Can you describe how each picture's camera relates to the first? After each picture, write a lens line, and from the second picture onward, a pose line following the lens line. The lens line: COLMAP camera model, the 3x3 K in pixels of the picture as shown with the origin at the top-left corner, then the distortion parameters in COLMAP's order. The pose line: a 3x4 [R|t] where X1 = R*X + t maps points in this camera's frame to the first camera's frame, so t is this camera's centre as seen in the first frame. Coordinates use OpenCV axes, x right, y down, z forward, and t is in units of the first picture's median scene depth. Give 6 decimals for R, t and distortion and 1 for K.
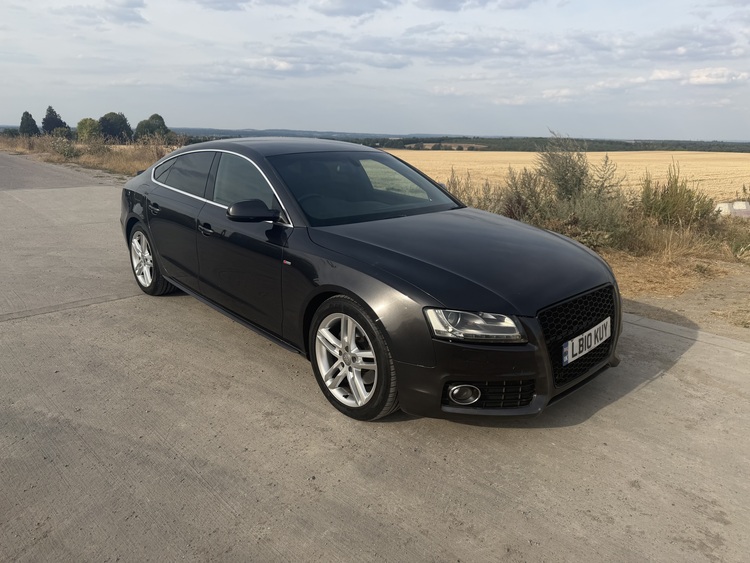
lens RADIAL K [[537.4, 0, 375.0], [0, 537.4, 281.5], [0, 0, 1]] dist [0.007948, -0.006370]
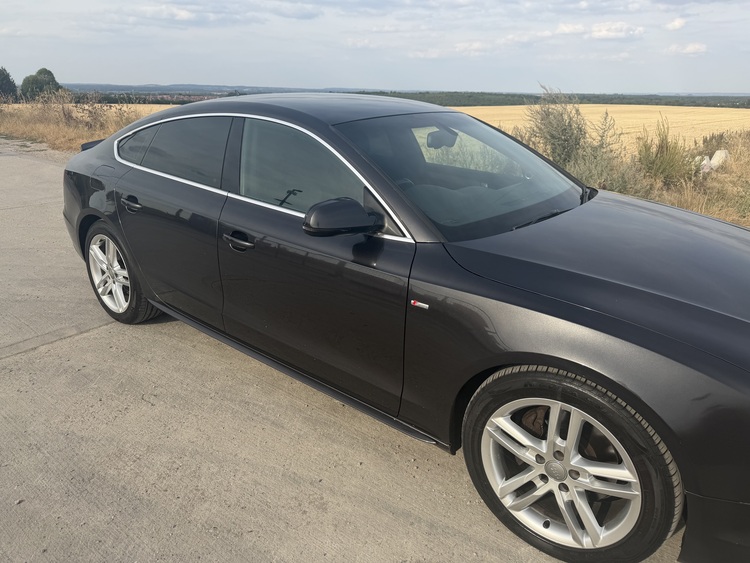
lens RADIAL K [[537.7, 0, 373.8], [0, 537.7, 281.9], [0, 0, 1]] dist [0.002780, -0.003146]
pose [[0.988917, -0.055865, 0.137558, -0.230753], [0.045132, 0.995777, 0.079947, -0.087214], [-0.141443, -0.072853, 0.987262, 0.318822]]
